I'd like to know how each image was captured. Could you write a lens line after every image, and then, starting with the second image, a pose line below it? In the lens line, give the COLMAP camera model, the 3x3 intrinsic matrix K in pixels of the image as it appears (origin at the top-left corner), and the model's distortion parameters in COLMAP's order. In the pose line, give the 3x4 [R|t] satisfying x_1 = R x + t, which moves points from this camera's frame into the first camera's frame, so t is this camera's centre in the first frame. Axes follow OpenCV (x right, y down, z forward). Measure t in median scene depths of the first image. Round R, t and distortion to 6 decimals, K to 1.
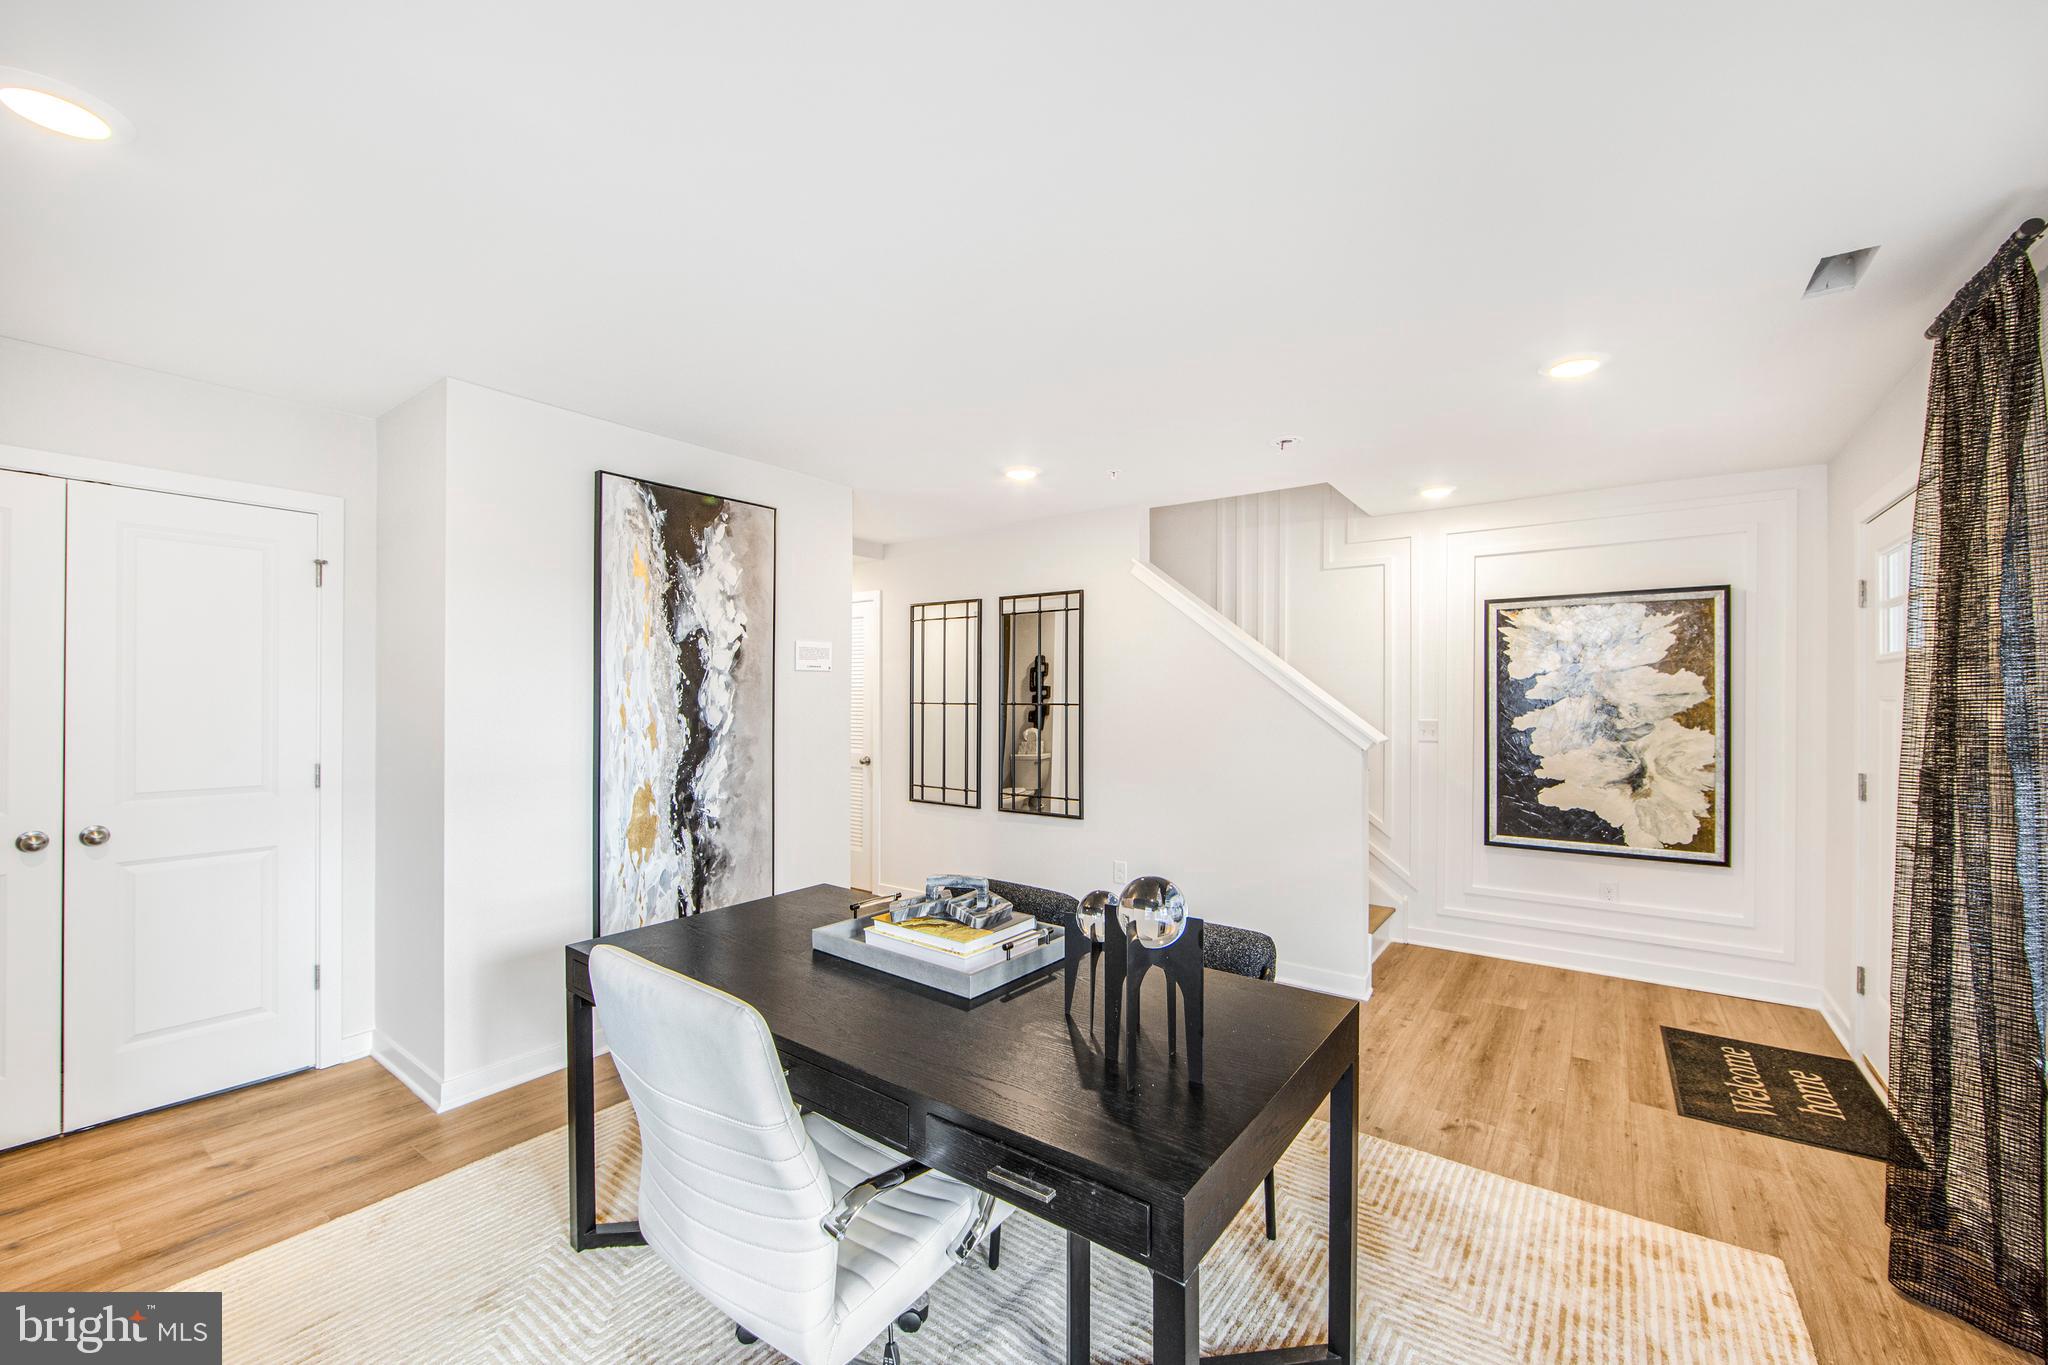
lens RADIAL K [[799.4, 0, 1023.4], [0, 799.4, 696.1], [0, 0, 1]] dist [-0.002782, -0.000453]
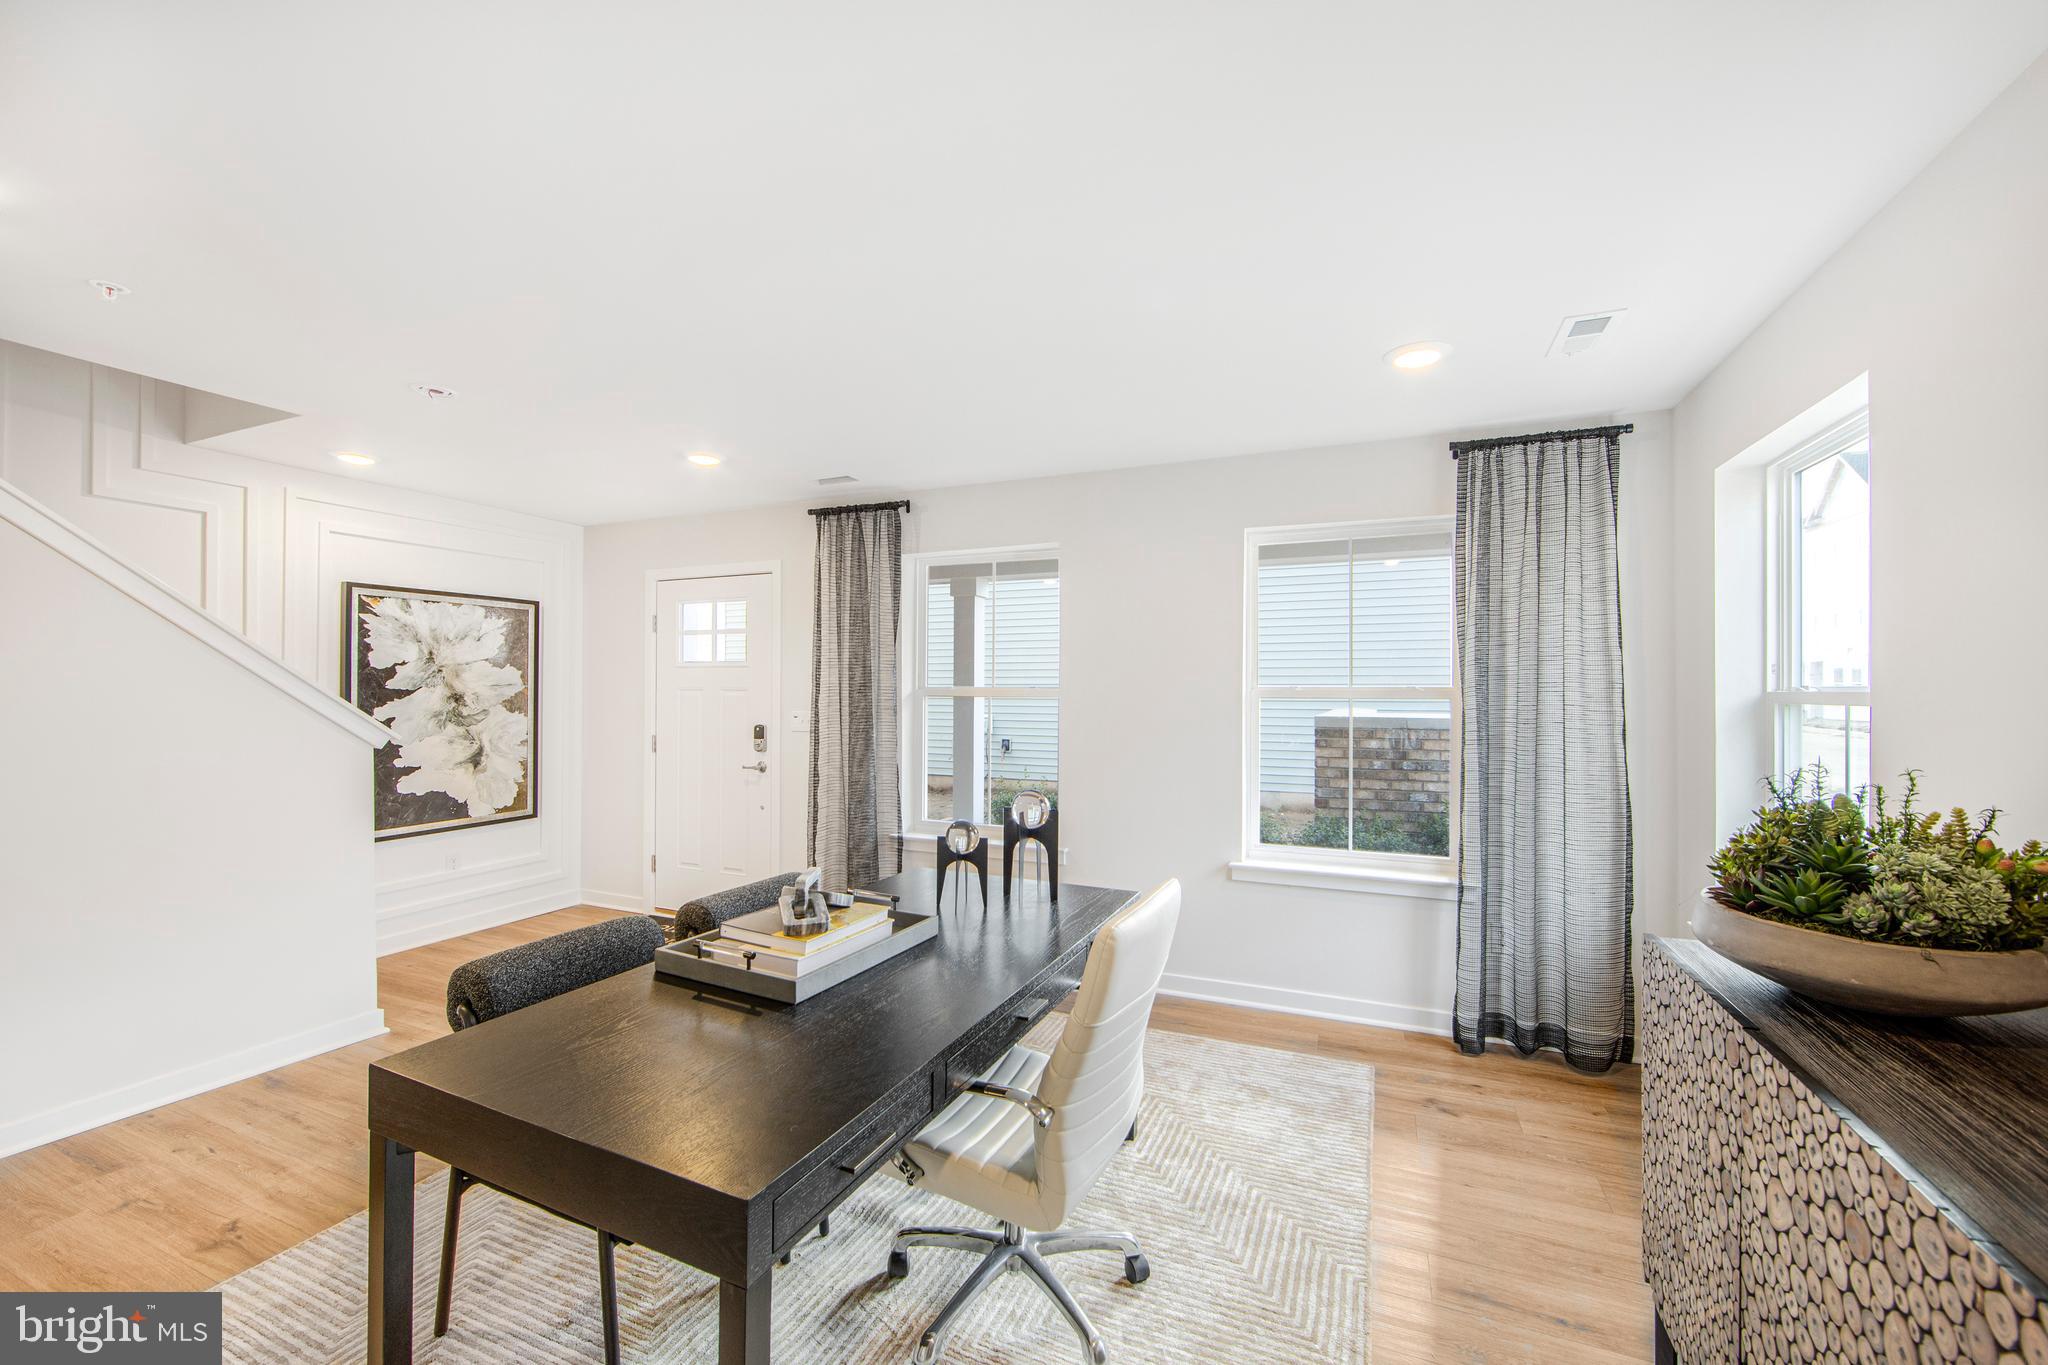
lens RADIAL K [[799.4, 0, 1038.3], [0, 799.4, 685.7], [0, 0, 1]] dist [-0.002782, -0.000453]
pose [[-0.215373, -0.000008, 0.976532, -0.536453], [-0.007372, 0.999972, -0.001618, -0.004982], [-0.976504, -0.007547, -0.215367, 0.450630]]
